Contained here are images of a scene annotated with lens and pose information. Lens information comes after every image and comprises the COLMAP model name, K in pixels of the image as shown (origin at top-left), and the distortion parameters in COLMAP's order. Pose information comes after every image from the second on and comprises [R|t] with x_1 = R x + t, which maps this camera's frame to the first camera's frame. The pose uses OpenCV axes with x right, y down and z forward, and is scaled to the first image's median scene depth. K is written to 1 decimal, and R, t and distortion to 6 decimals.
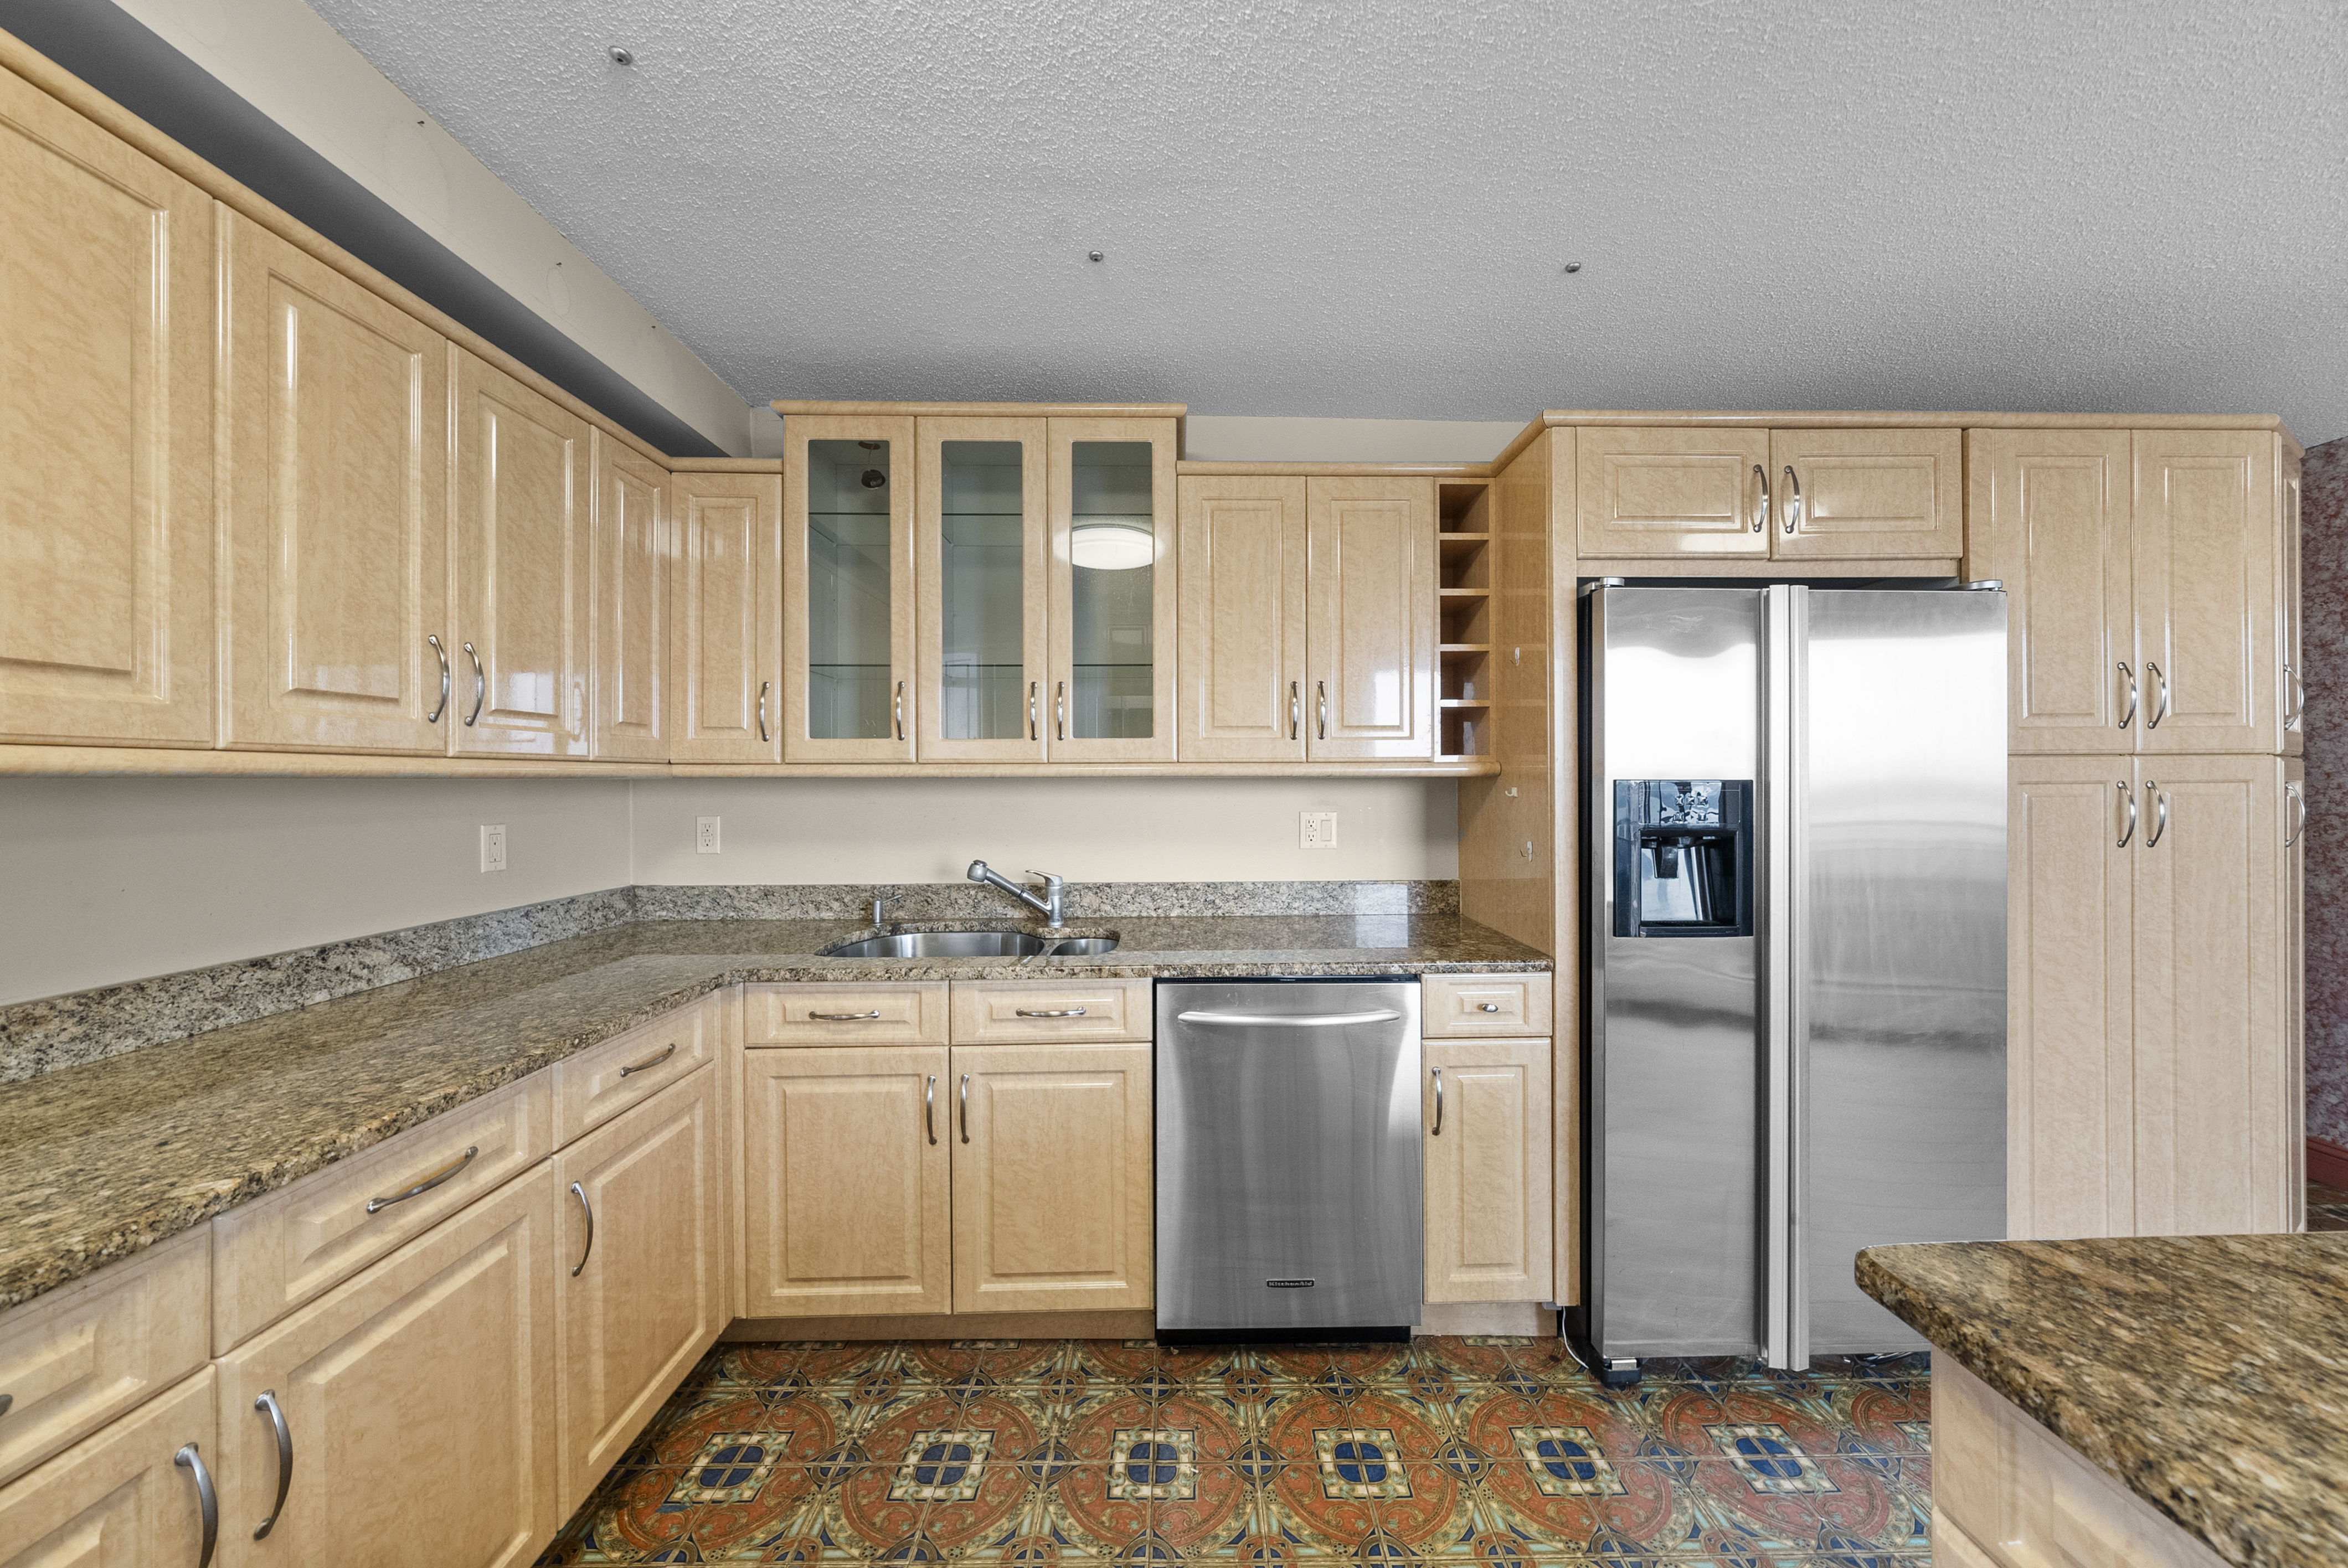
lens RADIAL K [[832.6, 0, 1181.5], [0, 832.6, 780.3], [0, 0, 1]] dist [-0.000338, 0.000000]
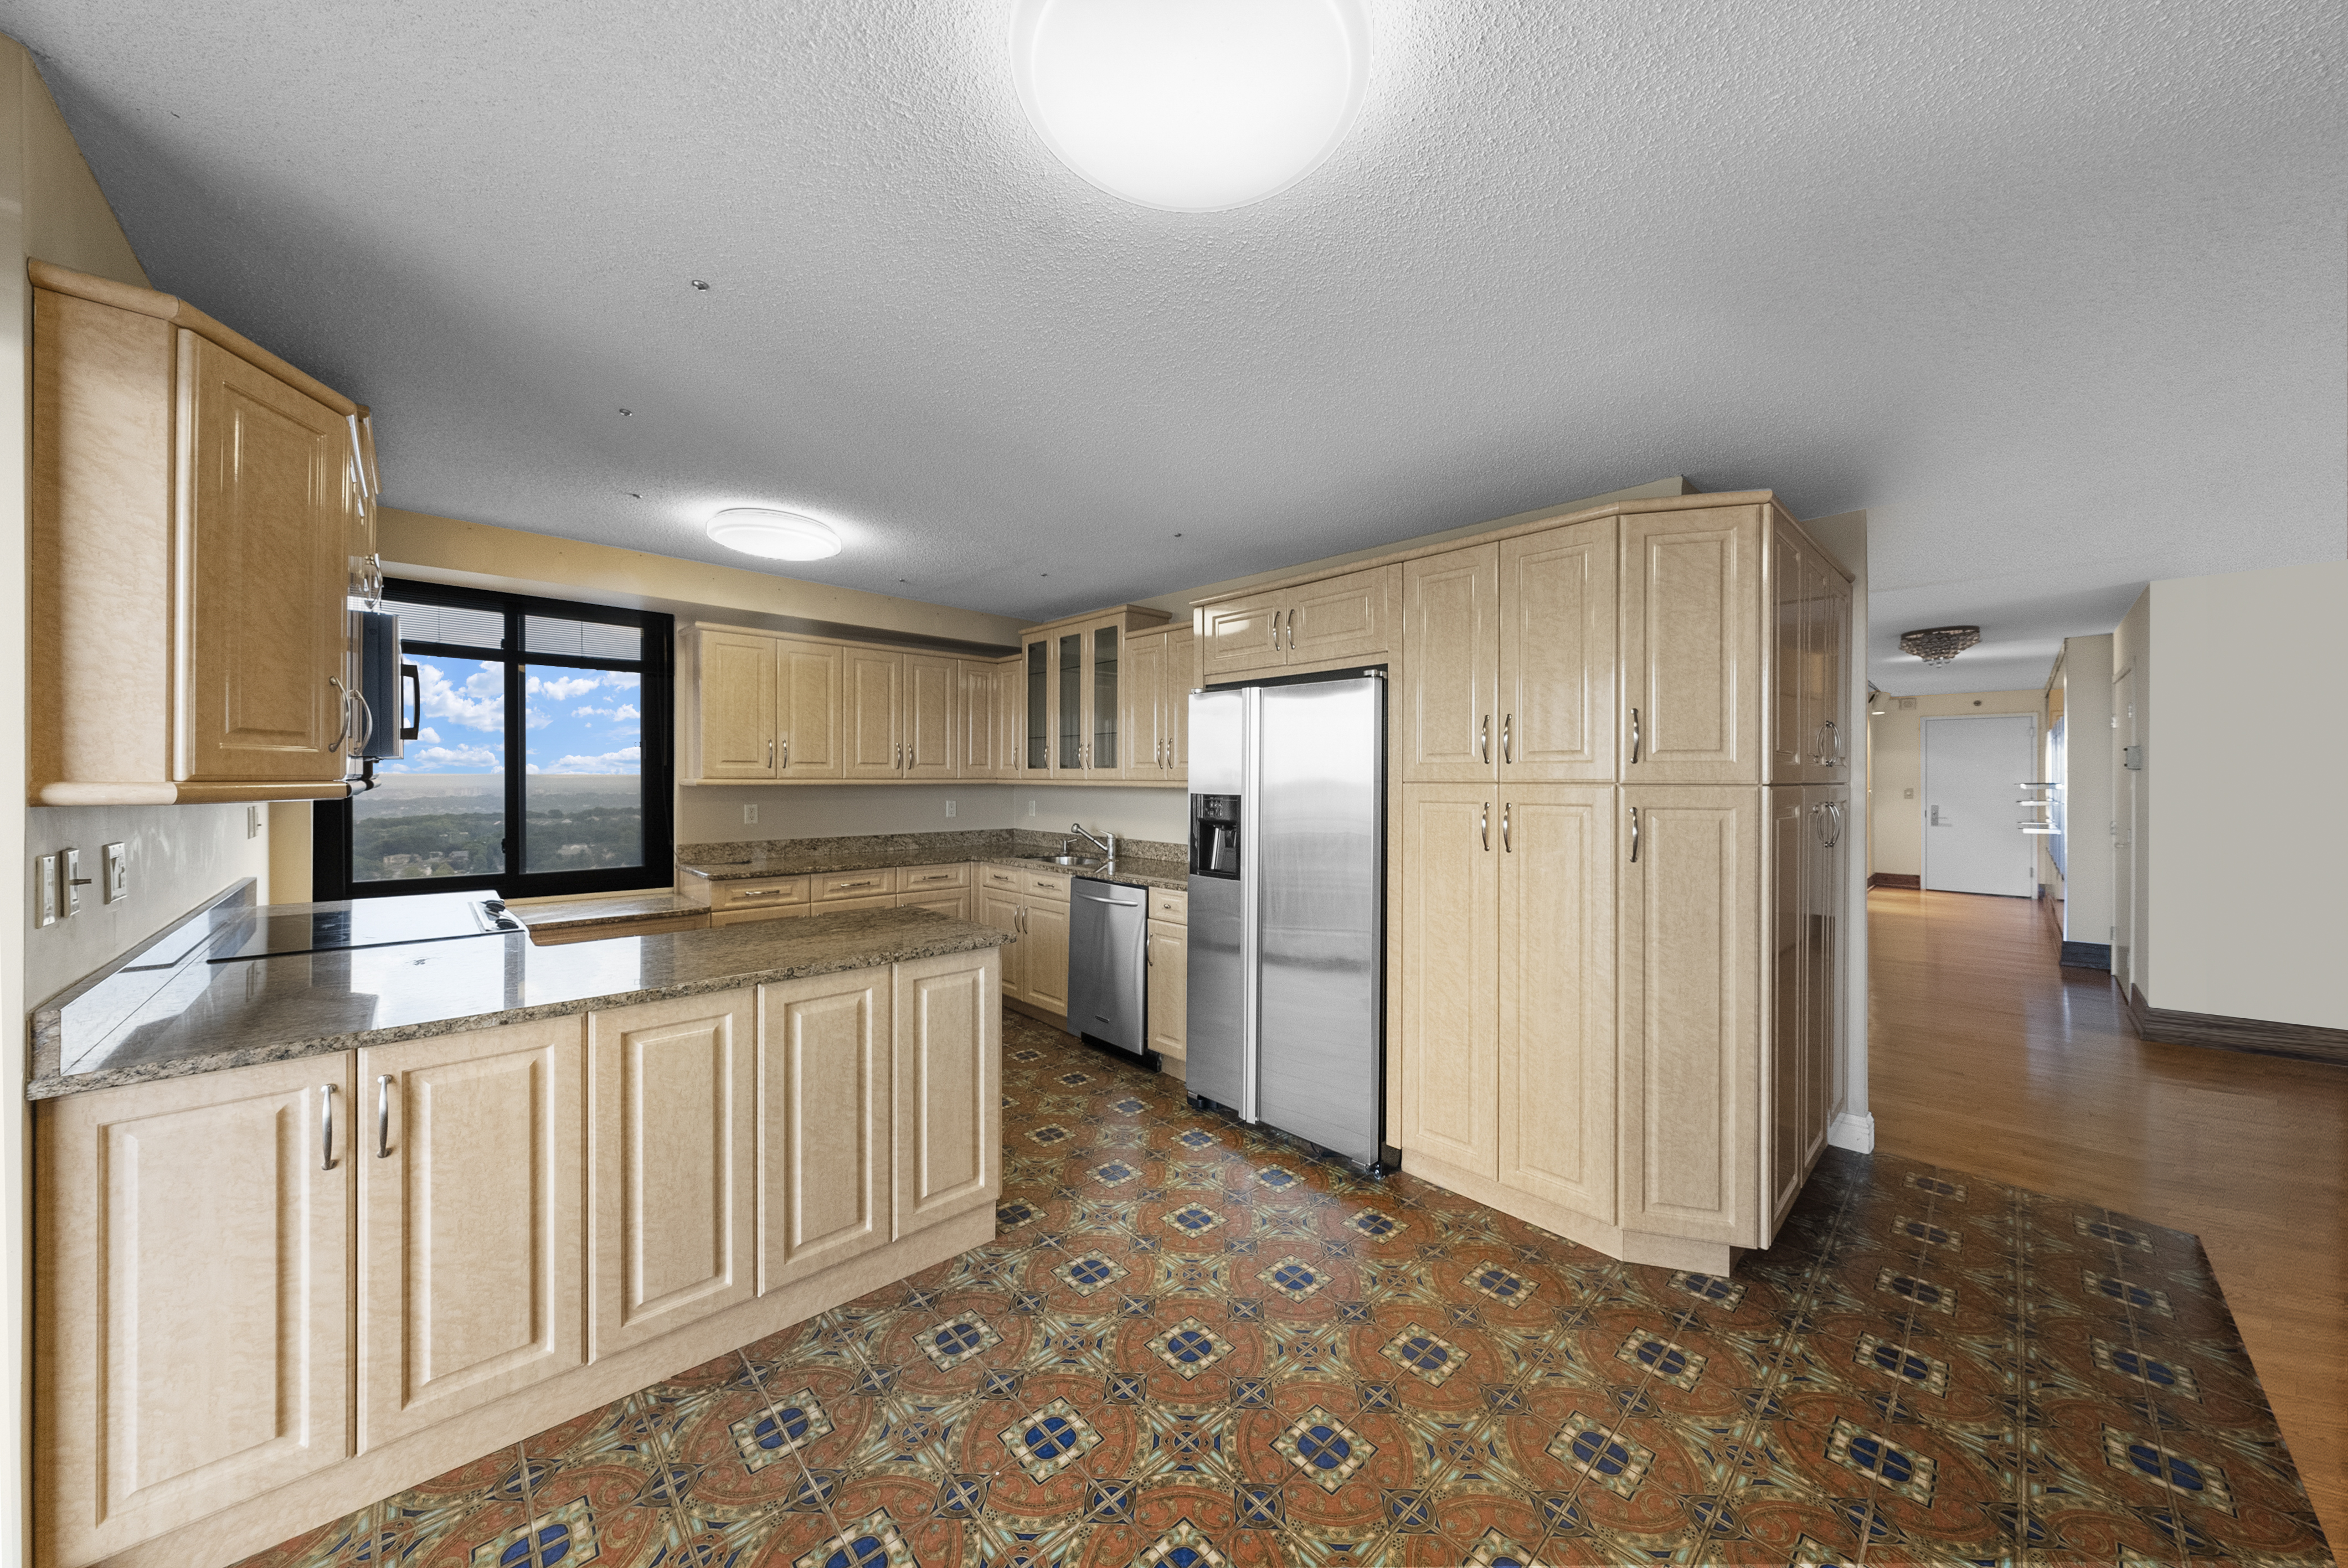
lens RADIAL K [[794.7, 0, 1174.0], [0, 794.7, 784.0], [0, 0, 1]] dist [-0.027383, 0.000095]
pose [[0.665209, 0.012637, -0.746550, 1.753010], [-0.005570, 0.999913, 0.011963, -0.041970], [0.746636, -0.003800, 0.665222, -0.240062]]
